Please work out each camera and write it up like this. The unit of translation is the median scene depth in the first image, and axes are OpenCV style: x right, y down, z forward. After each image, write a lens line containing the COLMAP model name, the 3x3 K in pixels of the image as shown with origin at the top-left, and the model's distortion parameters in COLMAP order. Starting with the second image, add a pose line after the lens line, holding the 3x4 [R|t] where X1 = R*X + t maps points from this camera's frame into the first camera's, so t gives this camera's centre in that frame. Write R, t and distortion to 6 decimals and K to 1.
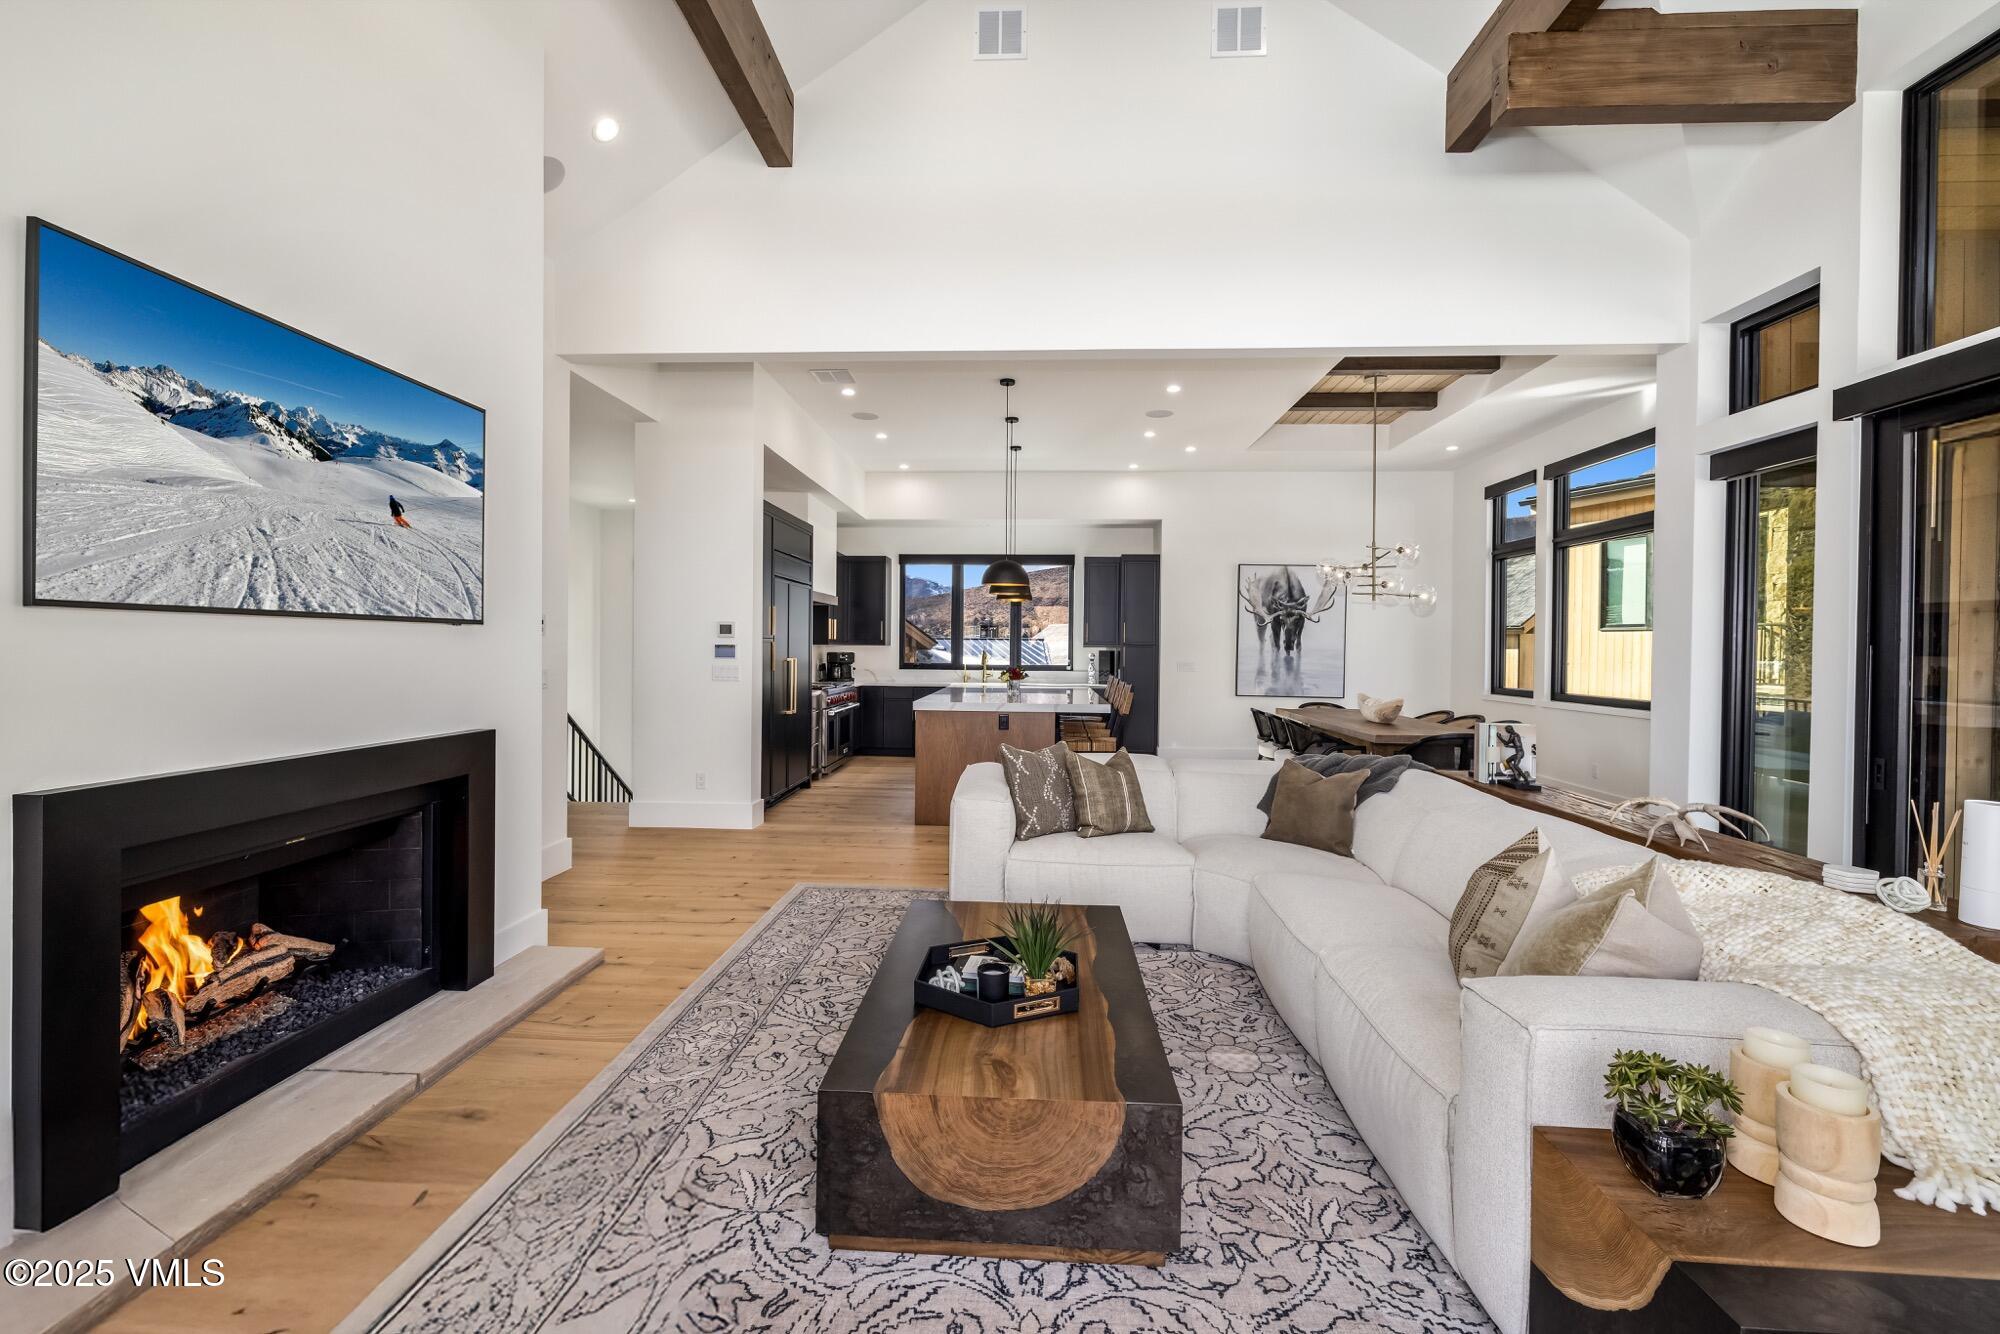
lens RADIAL K [[842.6, 0, 1005.3], [0, 842.6, 662.0], [0, 0, 1]] dist [0.007199, -0.001856]
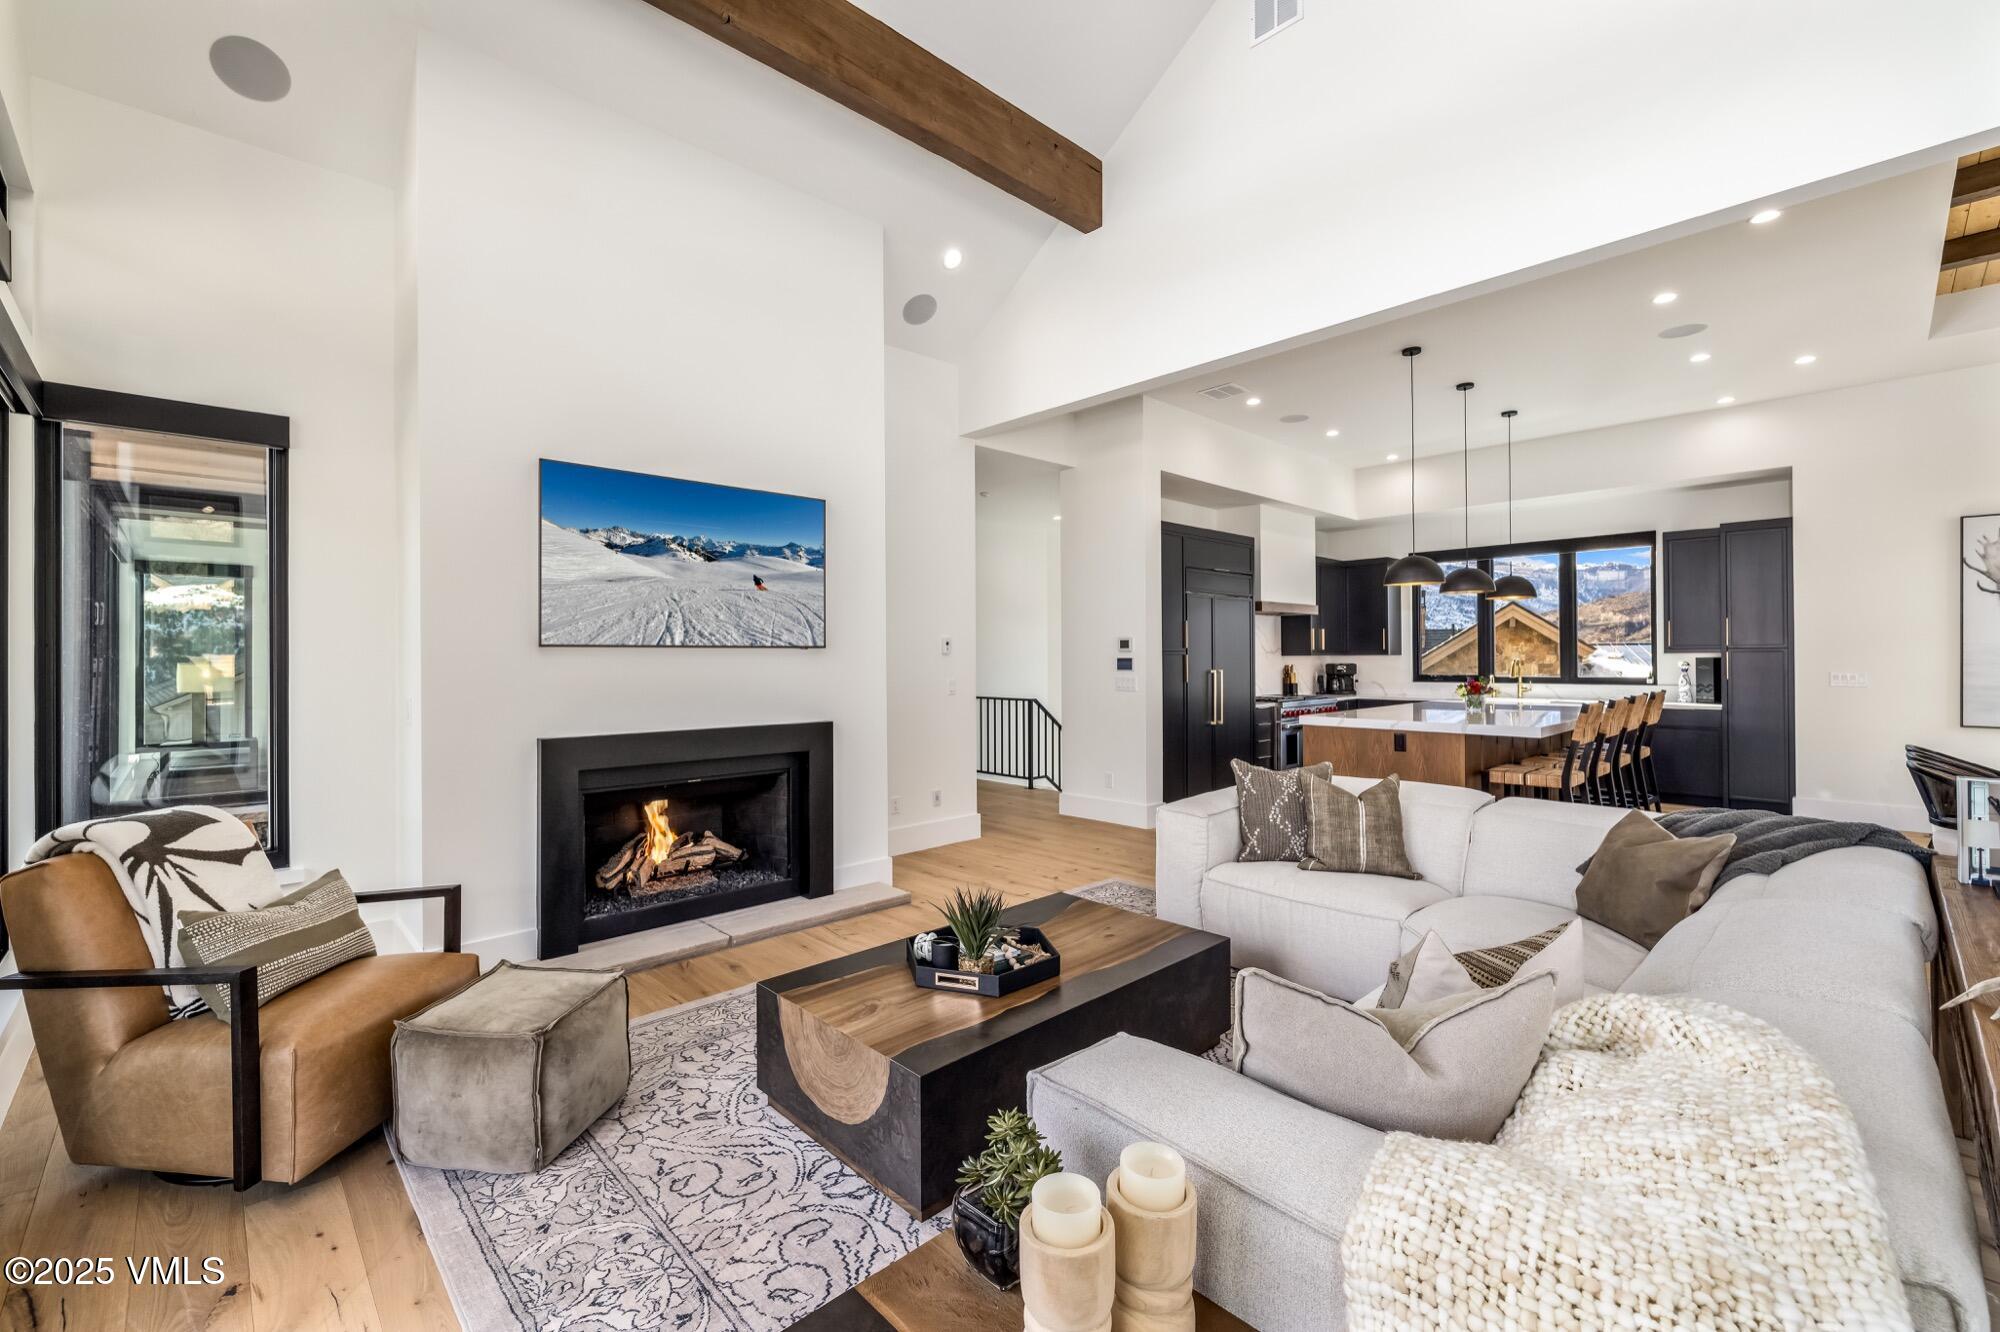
lens RADIAL K [[842.6, 0, 977.3], [0, 842.6, 653.1], [0, 0, 1]] dist [0.007199, -0.001856]
pose [[0.712543, -0.017360, -0.701414, 0.557807], [0.002968, 0.999759, -0.021729, -0.009223], [0.701623, 0.013400, 0.712423, 0.130354]]
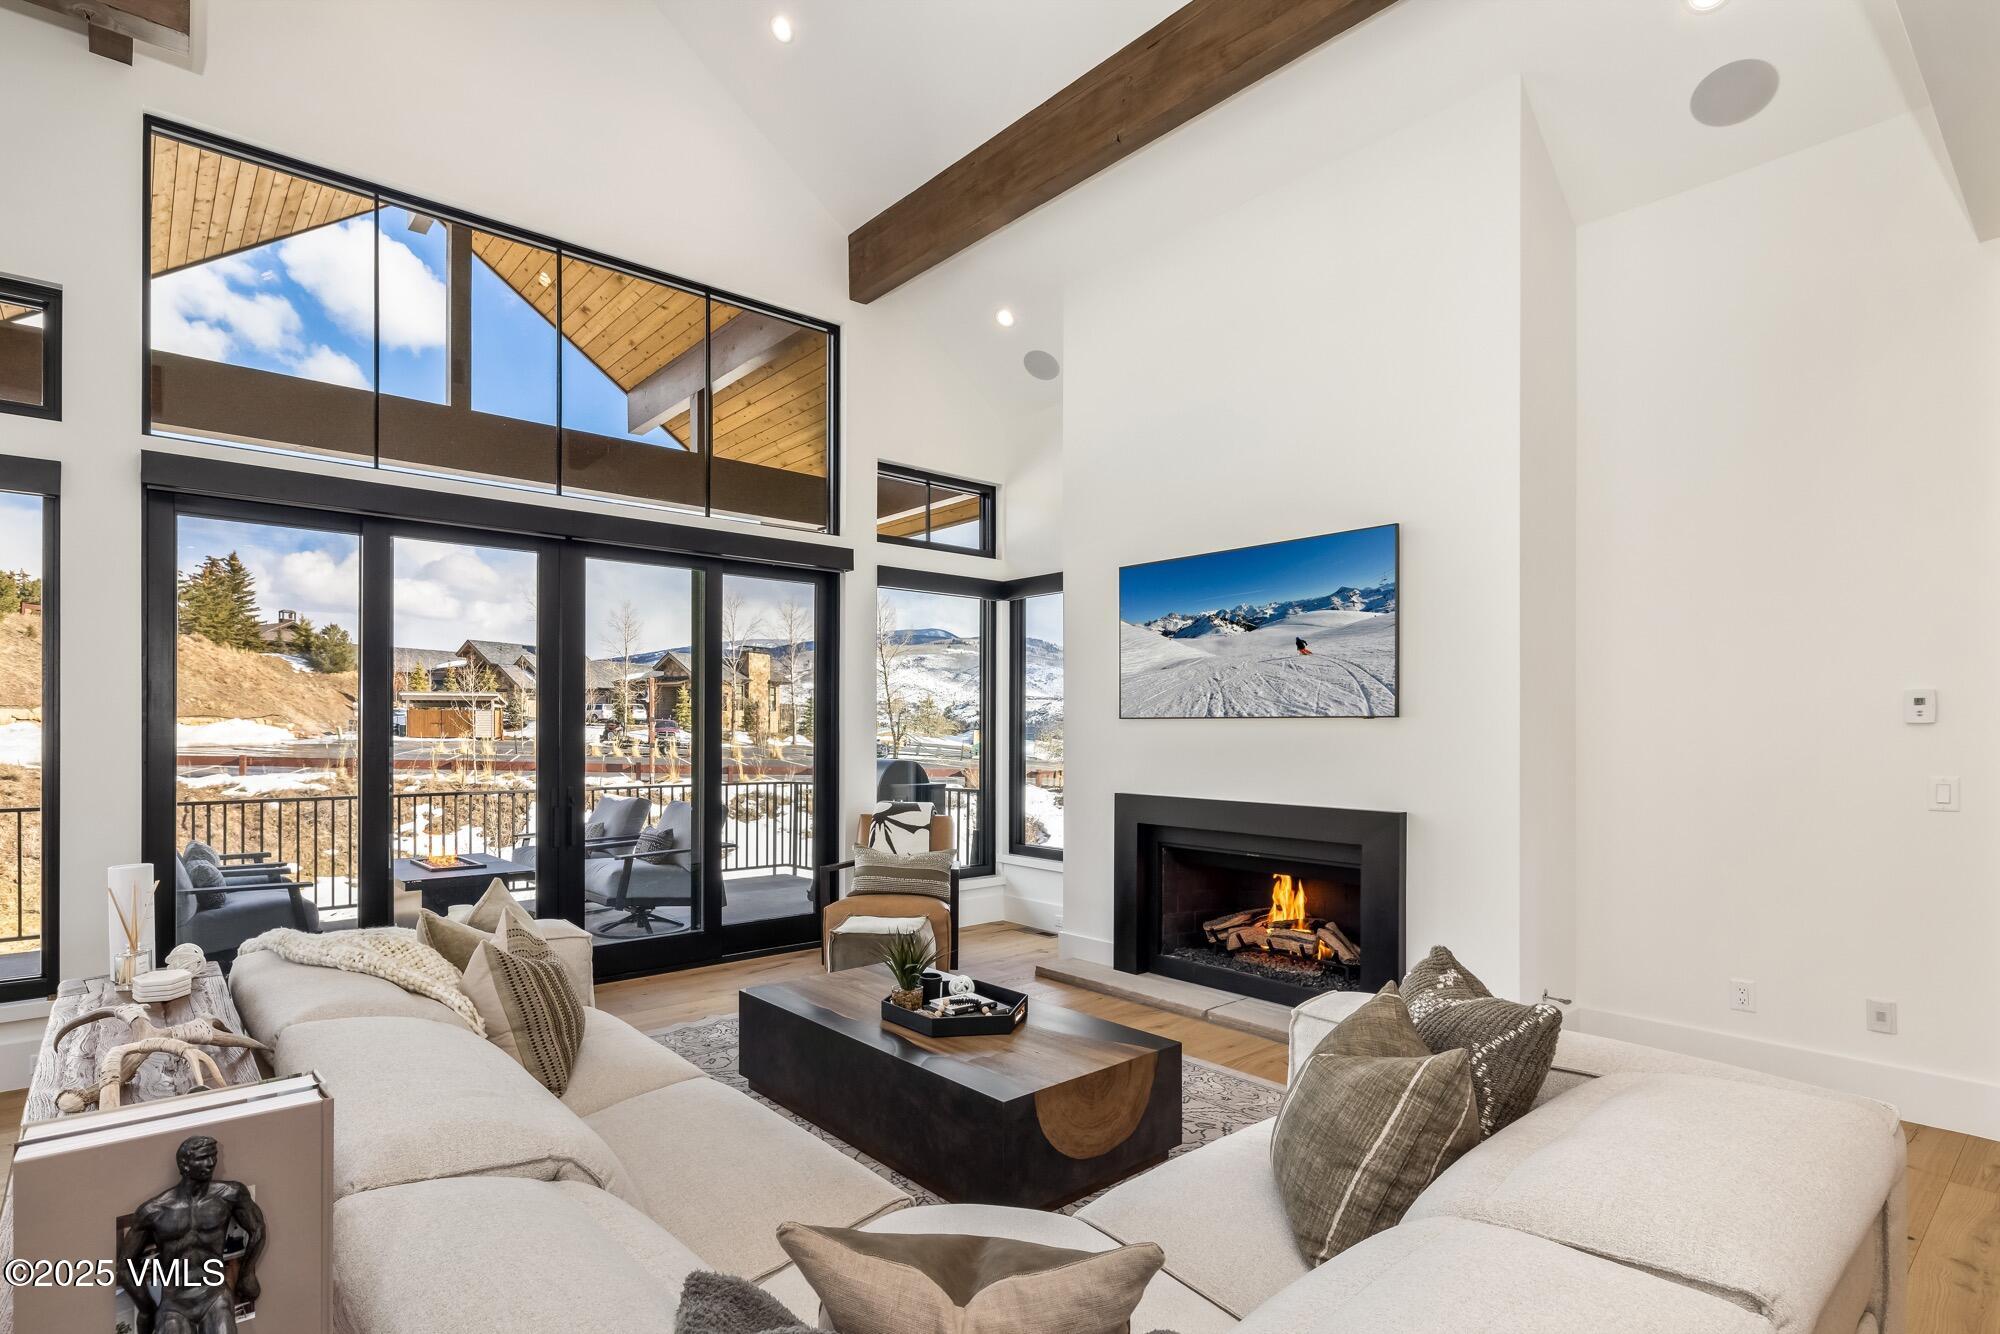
lens RADIAL K [[972.5, 0, 853.6], [0, 972.5, 742.6], [0, 0, 1]] dist [0.000111, -0.000113]
pose [[-0.776127, 0.001640, -0.630574, 0.716961], [-0.014281, 0.999694, 0.020178, -0.032911], [0.630415, 0.024666, -0.775866, 1.449078]]
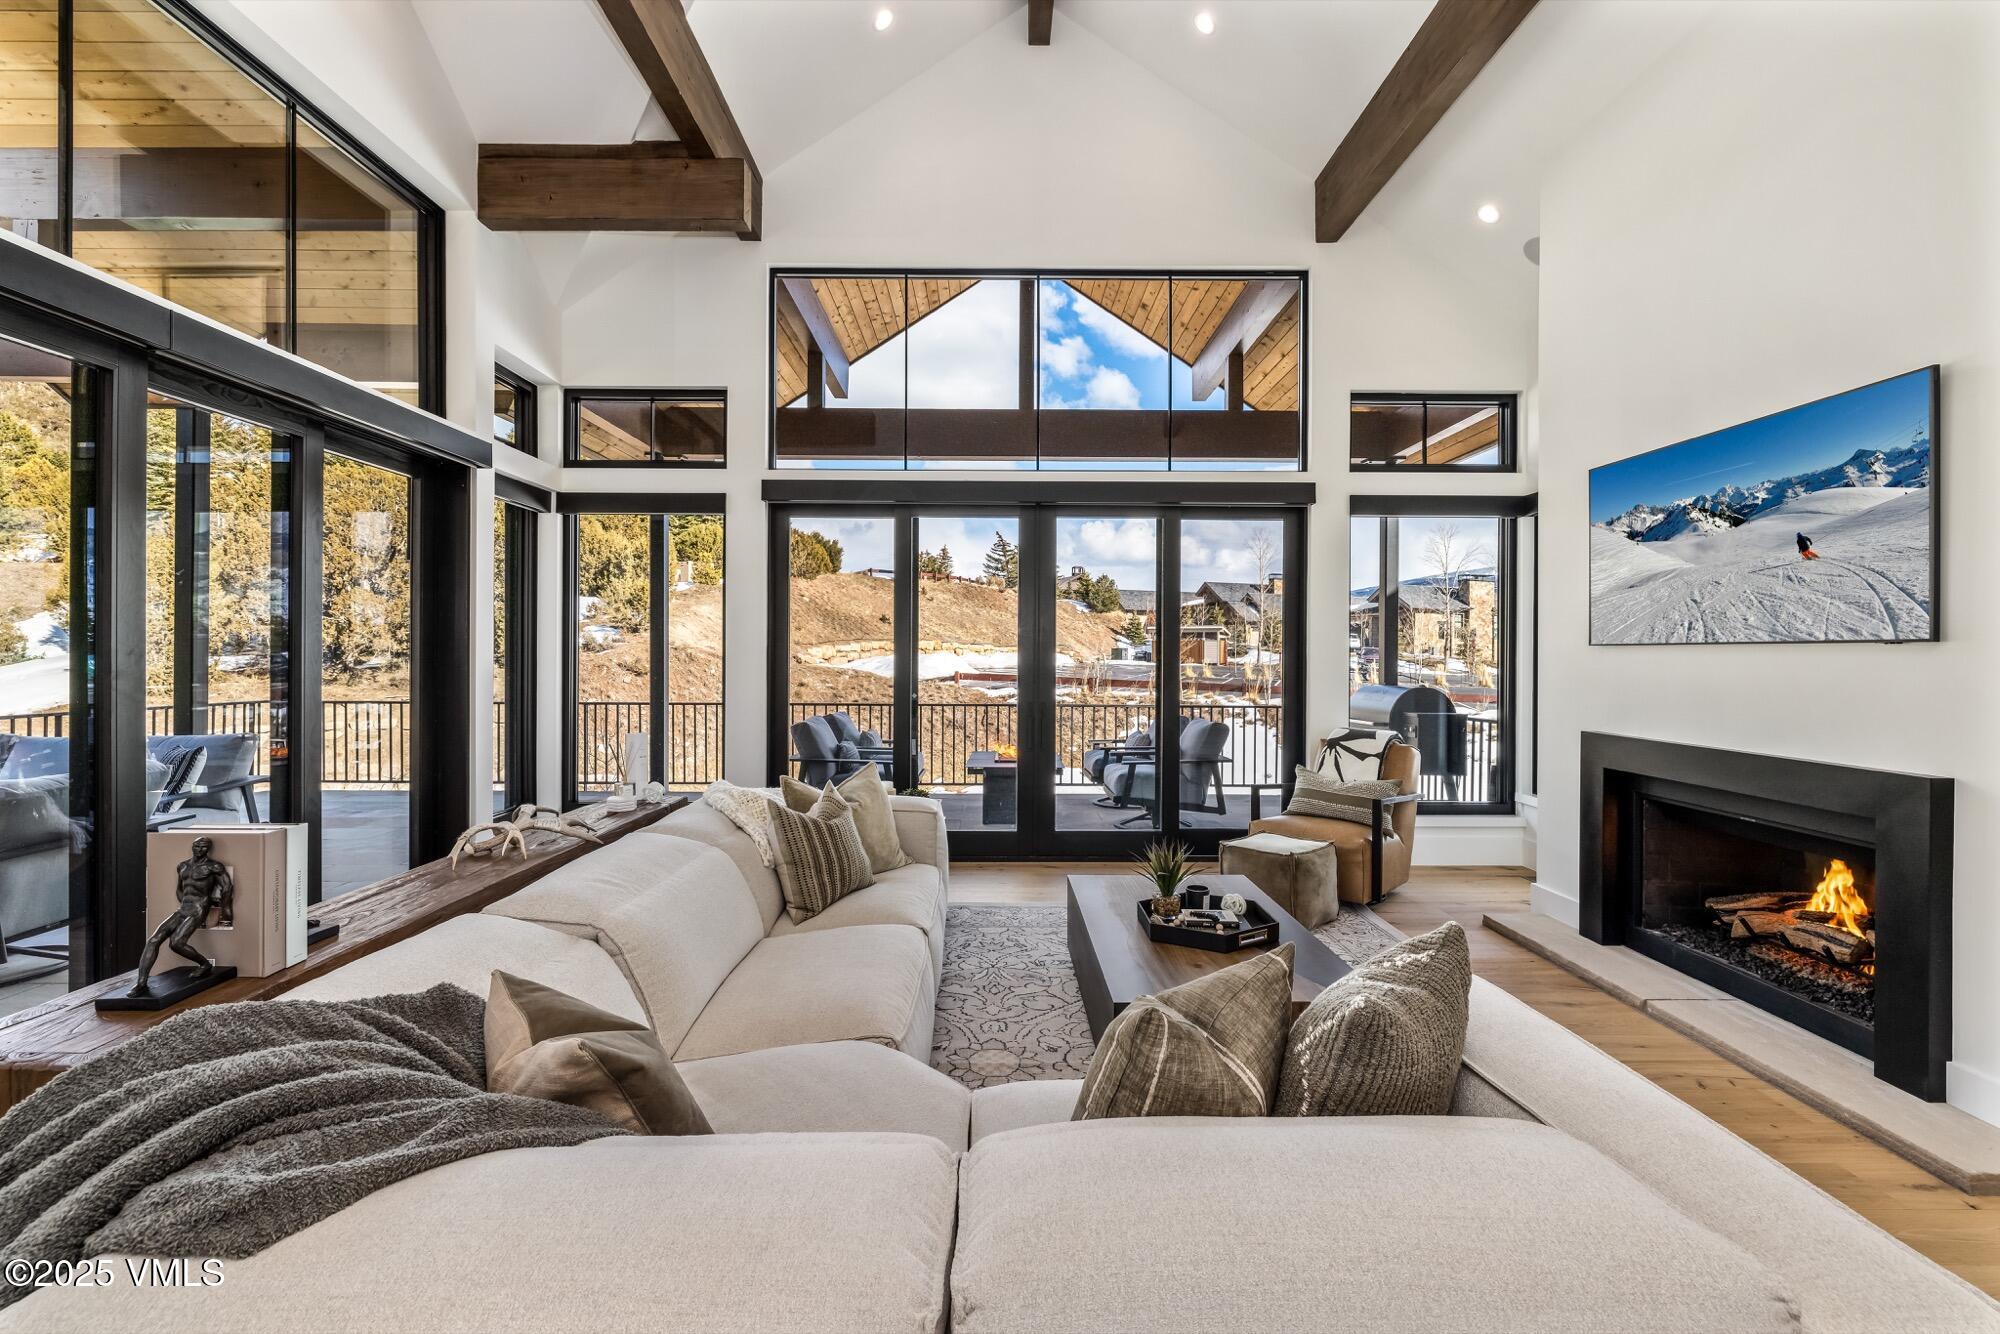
lens RADIAL K [[842.6, 0, 992.5], [0, 842.6, 655.9], [0, 0, 1]] dist [0.007199, -0.001856]
pose [[-0.999036, -0.010592, -0.042611, 0.274061], [-0.011208, 0.999836, 0.014247, -0.036610], [0.042453, 0.014711, -0.998990, 1.637284]]
